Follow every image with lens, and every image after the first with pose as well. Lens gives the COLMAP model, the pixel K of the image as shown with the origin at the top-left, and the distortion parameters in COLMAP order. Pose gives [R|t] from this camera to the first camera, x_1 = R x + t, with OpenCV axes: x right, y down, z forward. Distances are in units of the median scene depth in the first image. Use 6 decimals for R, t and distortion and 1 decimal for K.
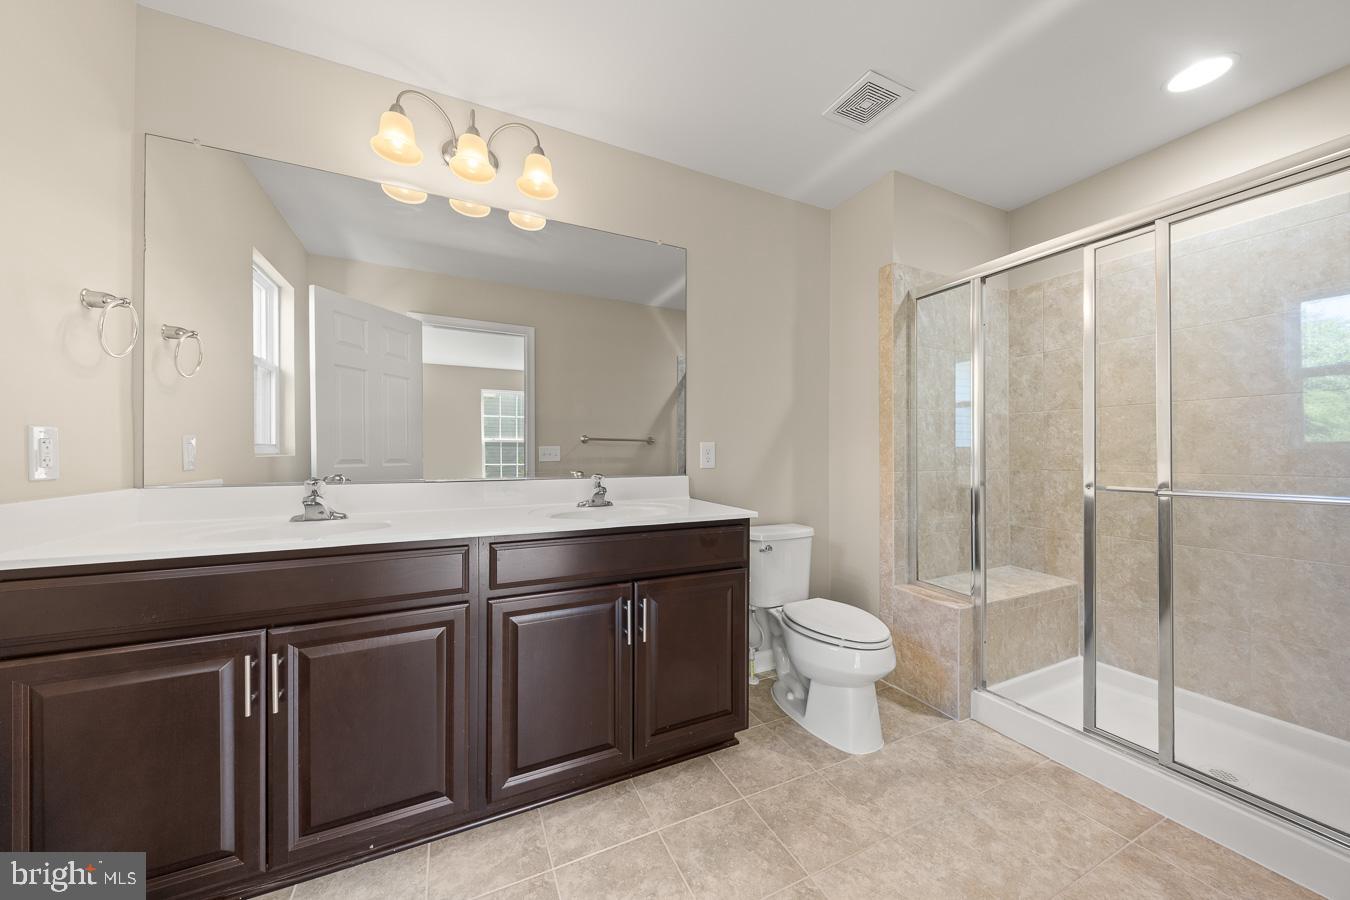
lens RADIAL K [[460.3, 0, 665.6], [0, 460.3, 454.3], [0, 0, 1]] dist [0.001659, -0.000702]
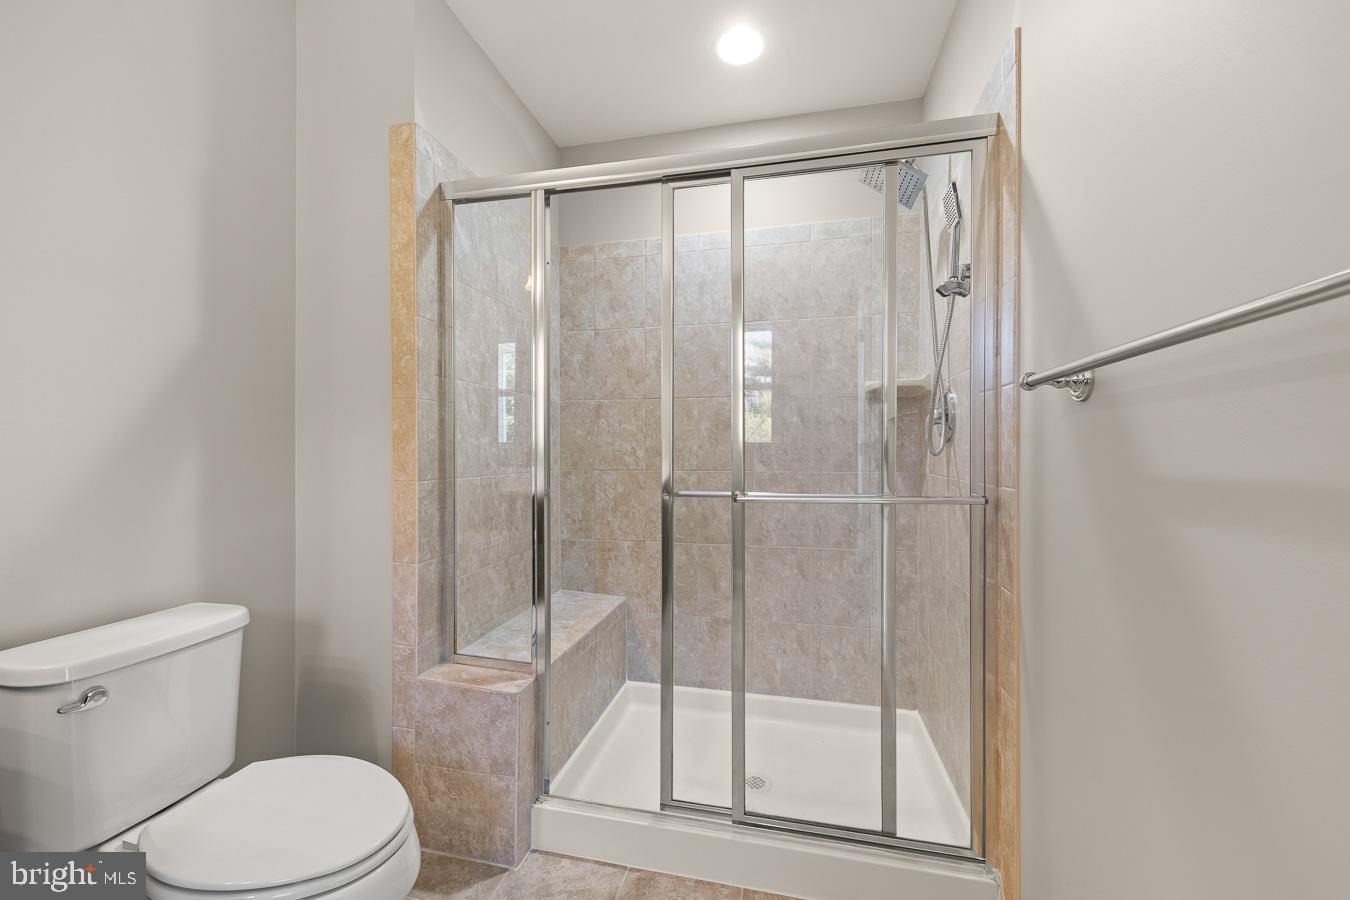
lens RADIAL K [[527.3, 0, 669.7], [0, 527.3, 450.7], [0, 0, 1]] dist [0.013650, 0.000783]
pose [[0.614641, -0.000110, 0.788807, 0.160745], [-0.000710, 1.000000, 0.000692, -0.002019], [-0.788807, -0.000985, 0.614641, 0.330746]]
